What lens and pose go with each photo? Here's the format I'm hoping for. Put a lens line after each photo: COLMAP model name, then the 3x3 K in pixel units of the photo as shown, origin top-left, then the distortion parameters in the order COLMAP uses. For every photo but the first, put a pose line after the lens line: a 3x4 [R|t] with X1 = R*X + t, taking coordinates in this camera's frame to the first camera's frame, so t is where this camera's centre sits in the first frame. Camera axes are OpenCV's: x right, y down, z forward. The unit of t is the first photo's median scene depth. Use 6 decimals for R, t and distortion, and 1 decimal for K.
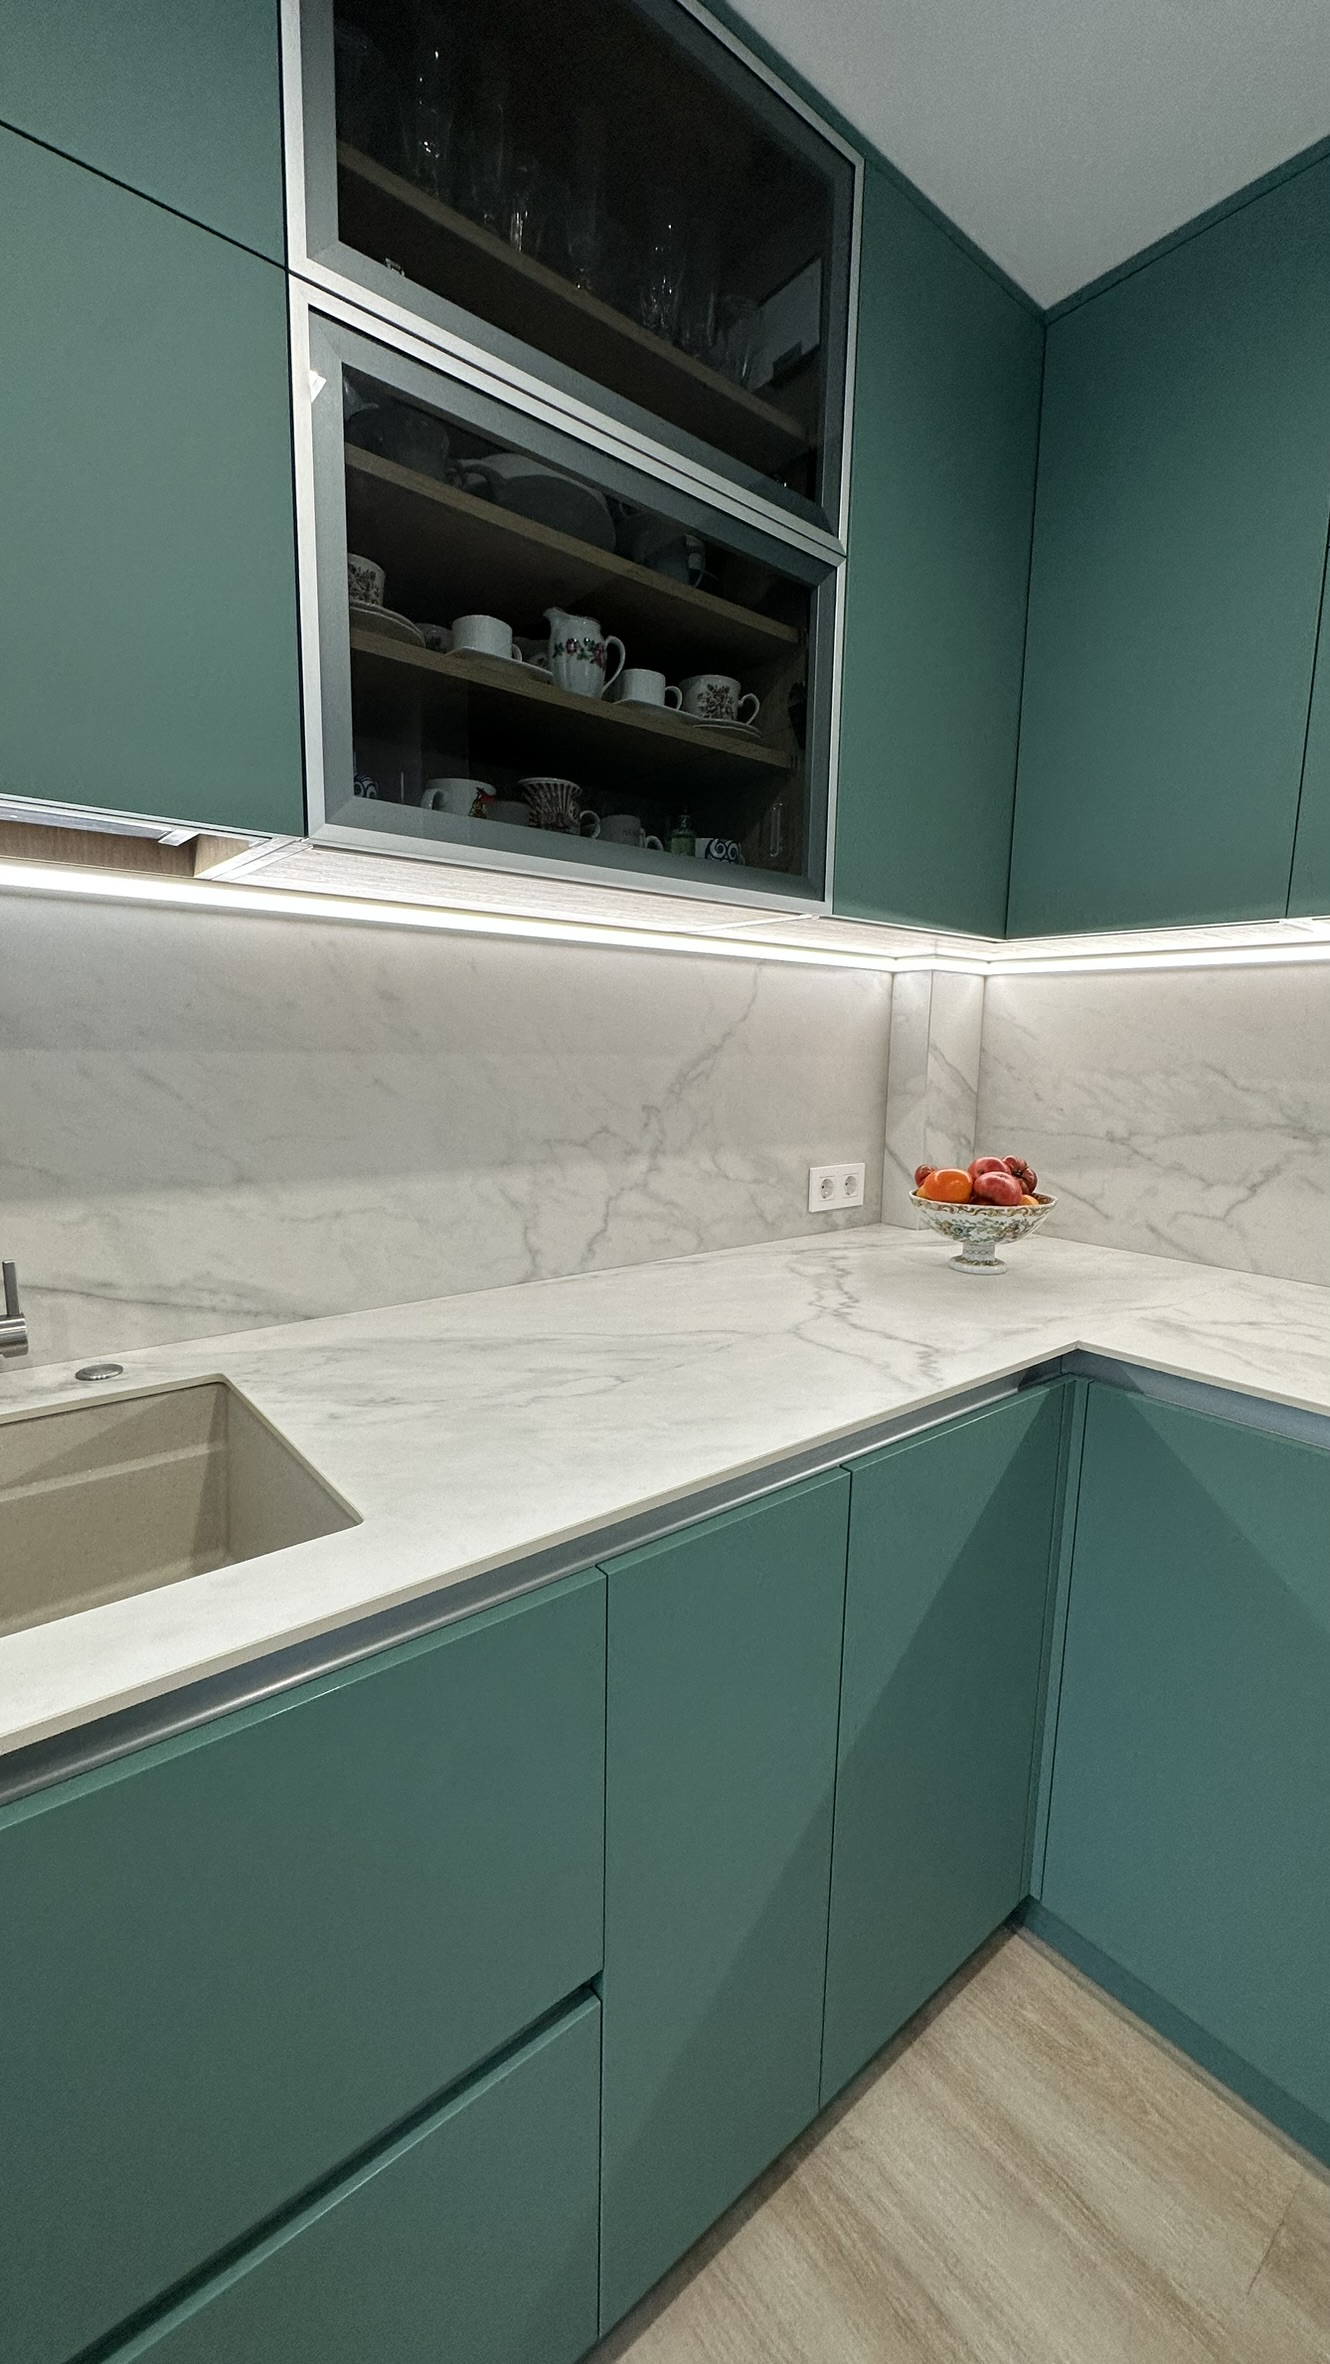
lens RADIAL K [[944.5, 0, 666.1], [0, 944.5, 1185.0], [0, 0, 1]] dist [-0.004018, 0.000477]
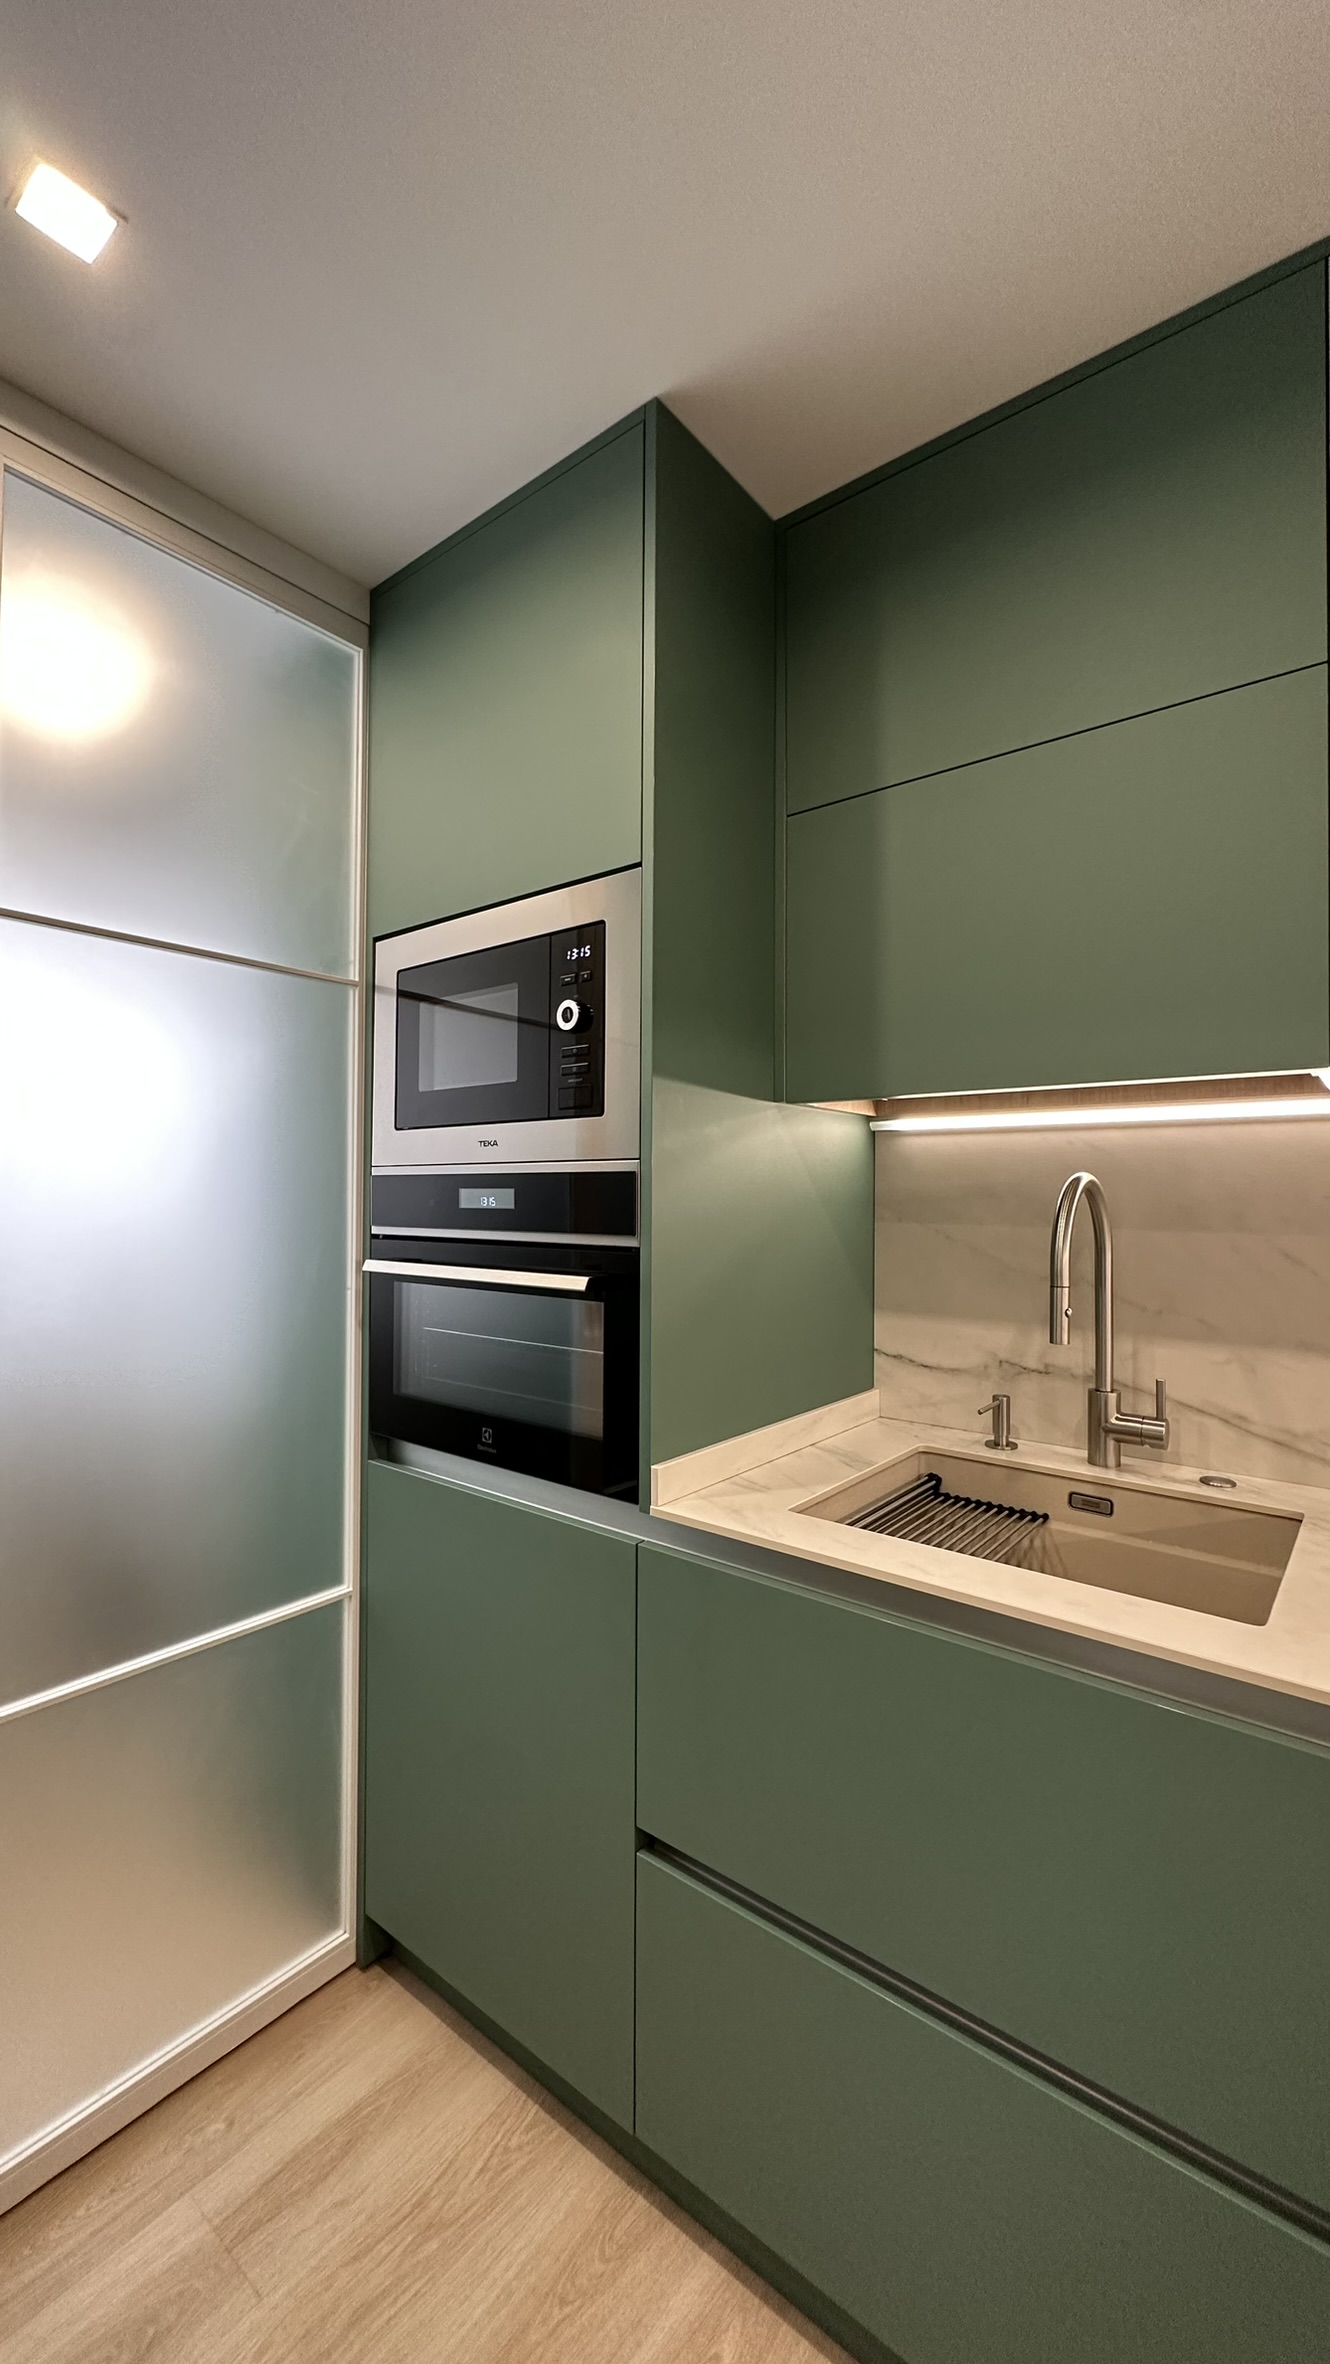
lens RADIAL K [[944.5, 0, 666.1], [0, 944.5, 1185.0], [0, 0, 1]] dist [-0.004018, 0.000477]
pose [[0.213527, -0.029073, -0.976505, 0.481123], [-0.148917, 0.986908, -0.061945, -0.008469], [0.965521, 0.158645, 0.206402, -0.051995]]
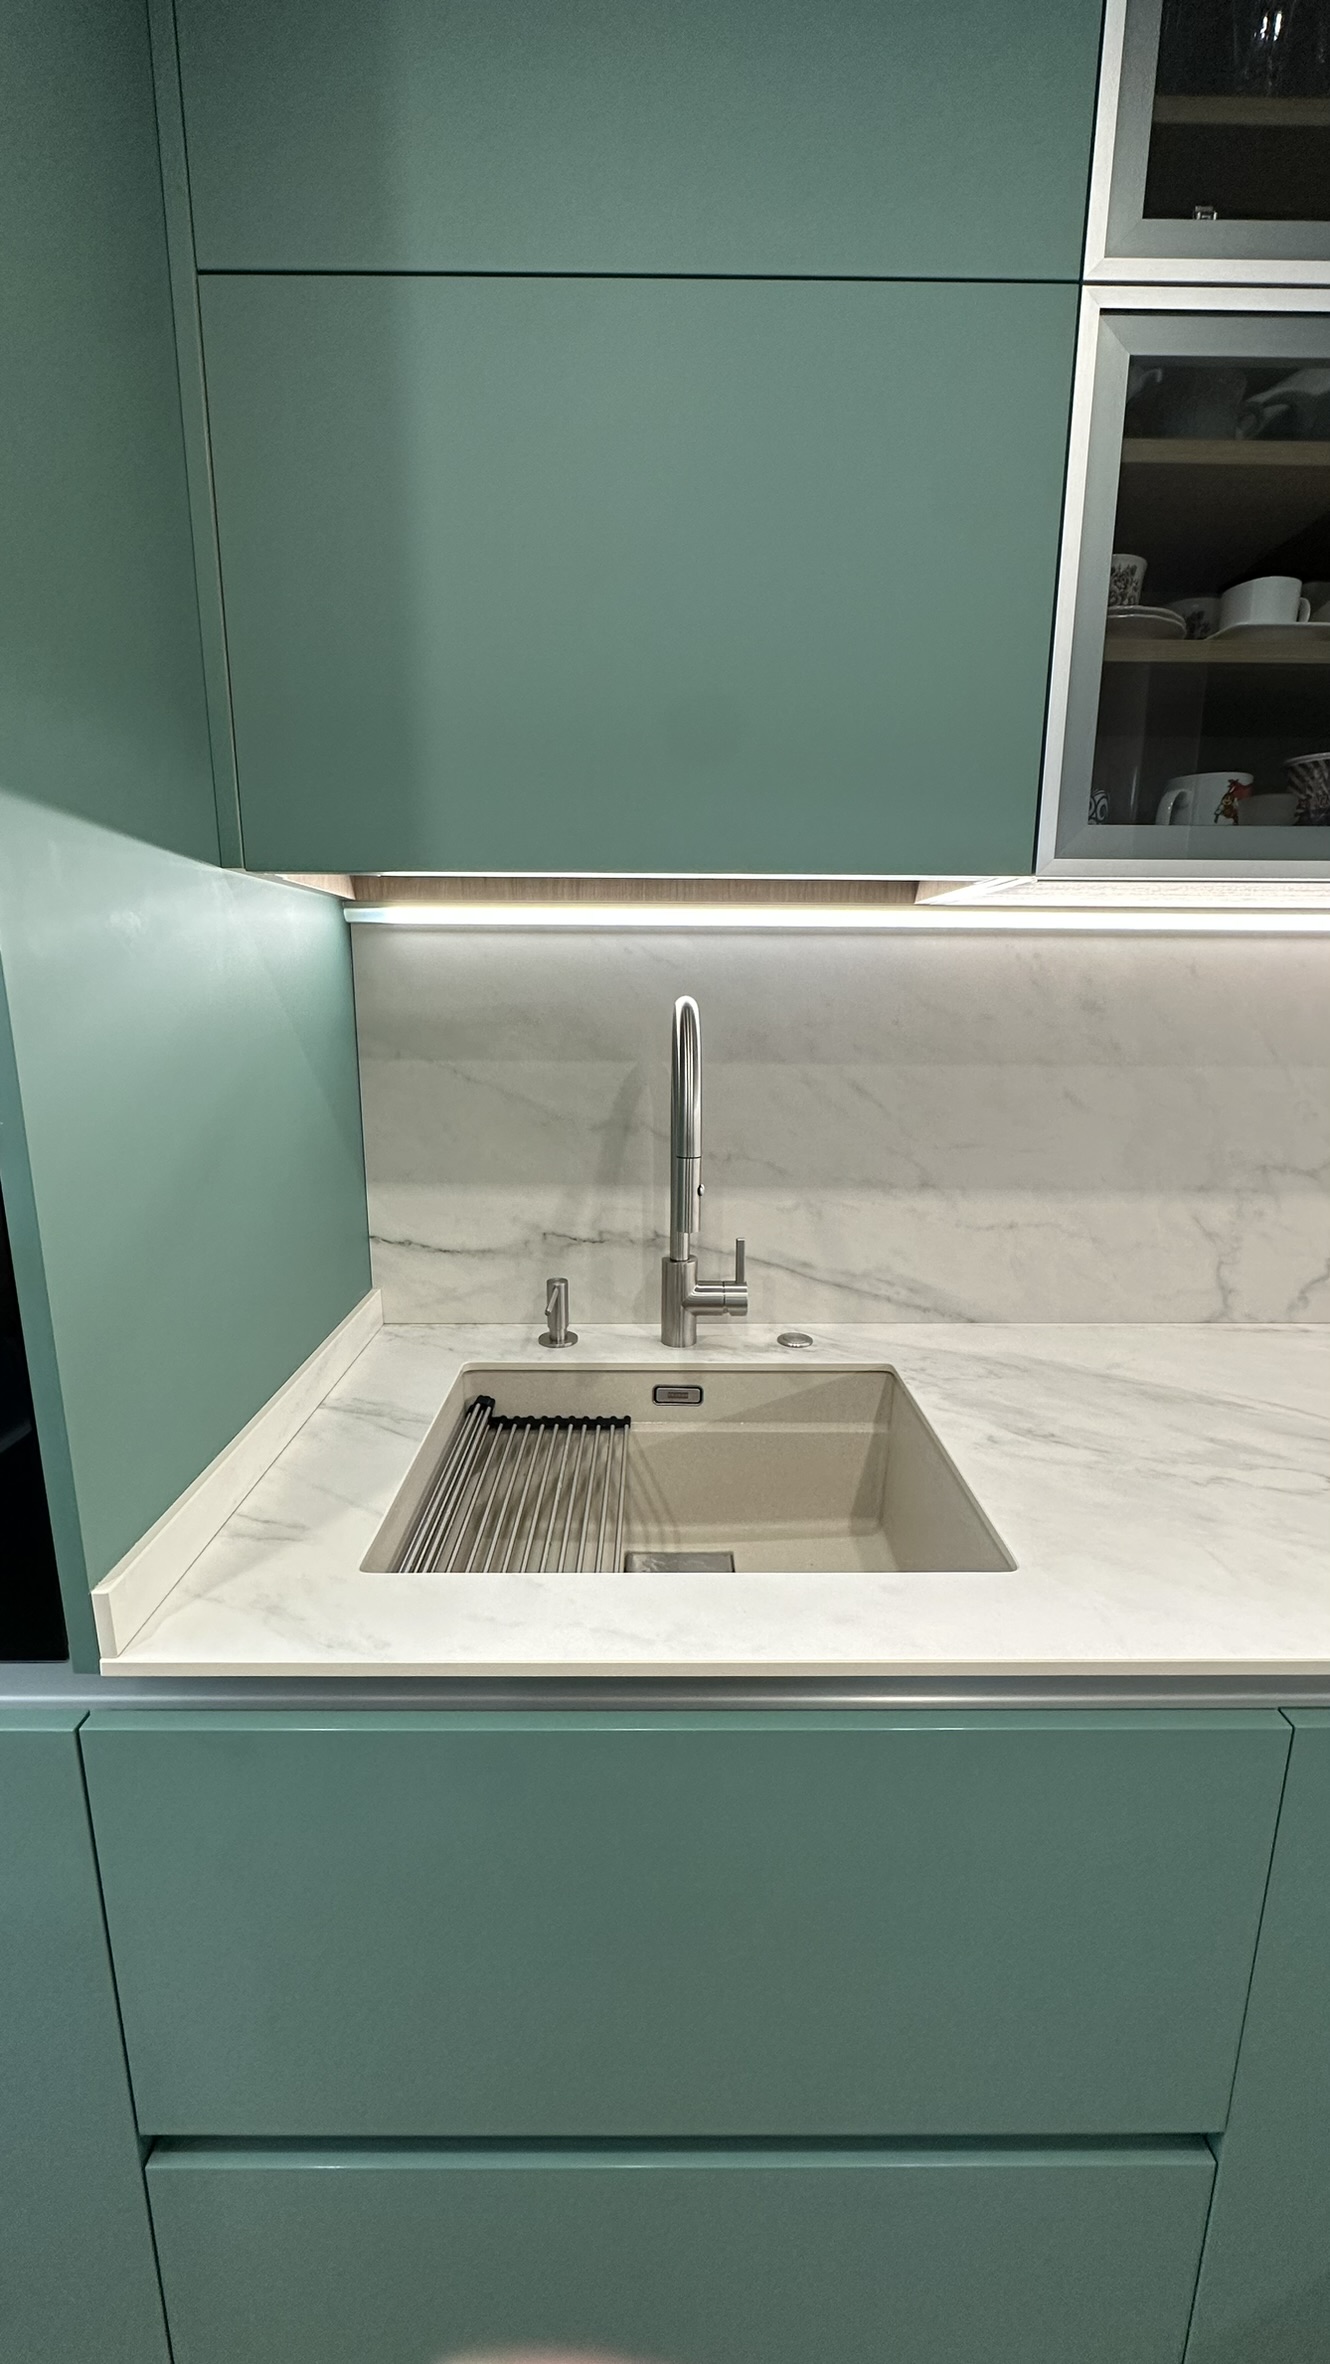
lens RADIAL K [[944.5, 0, 666.1], [0, 944.5, 1185.0], [0, 0, 1]] dist [-0.004018, 0.000477]
pose [[0.782128, 0.115722, -0.612278, -0.028601], [-0.083946, 0.993215, 0.080486, -0.070475], [0.617437, -0.011552, 0.786536, -0.019037]]
